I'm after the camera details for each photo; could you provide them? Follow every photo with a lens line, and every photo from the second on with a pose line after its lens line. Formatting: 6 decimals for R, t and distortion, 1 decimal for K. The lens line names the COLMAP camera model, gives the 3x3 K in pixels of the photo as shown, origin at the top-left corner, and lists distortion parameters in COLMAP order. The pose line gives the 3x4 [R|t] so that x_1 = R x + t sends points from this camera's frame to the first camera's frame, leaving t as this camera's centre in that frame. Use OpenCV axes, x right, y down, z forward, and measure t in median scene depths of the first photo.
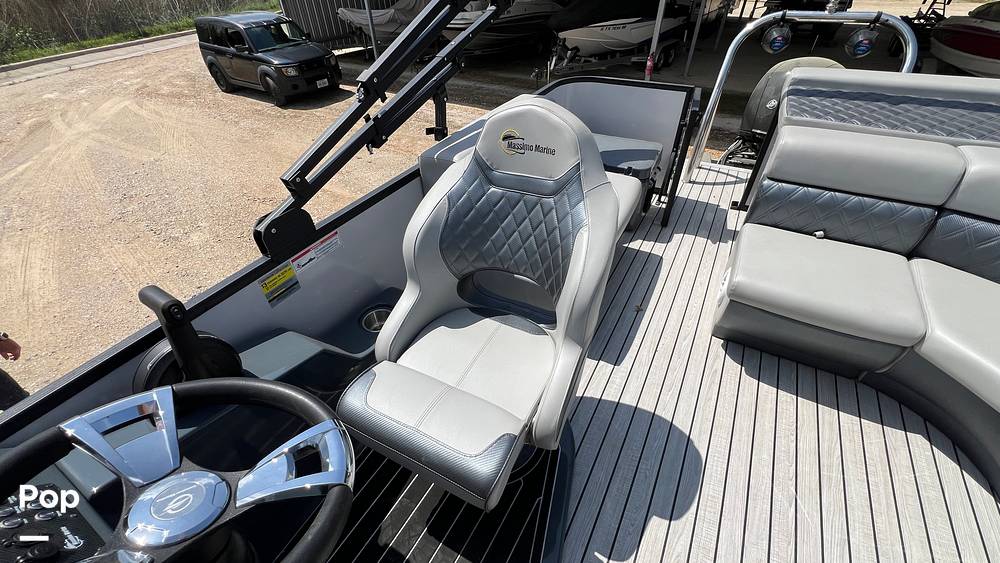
lens RADIAL K [[401.2, 0, 498.7], [0, 401.2, 282.0], [0, 0, 1]] dist [-0.003460, 0.000869]
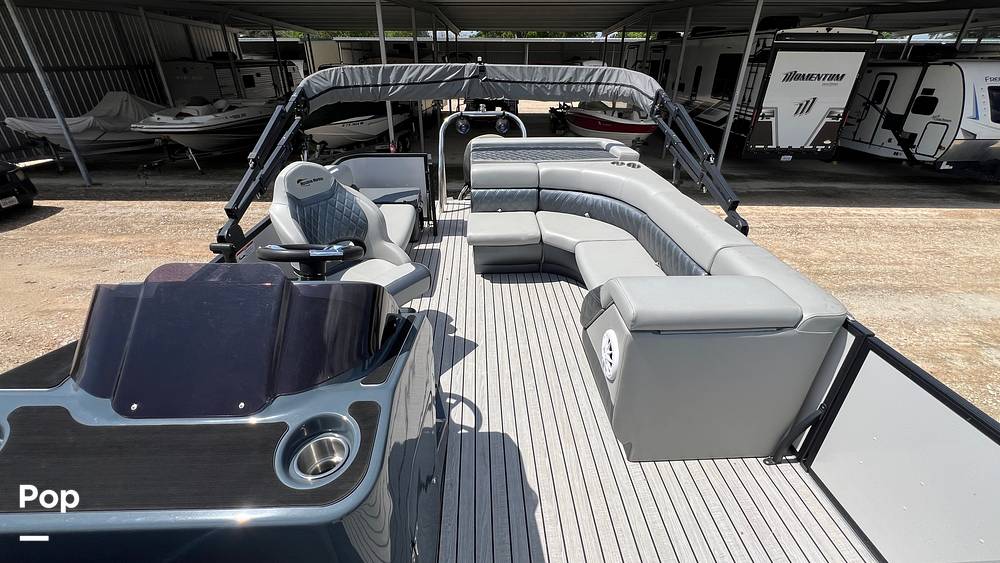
lens RADIAL K [[423.4, 0, 498.6], [0, 423.4, 283.5], [0, 0, 1]] dist [-0.002103, 0.000458]
pose [[0.844043, -0.228102, 0.485347, -0.215035], [0.320924, 0.939930, -0.116358, 0.288772], [-0.429650, 0.253970, 0.866545, -0.467622]]
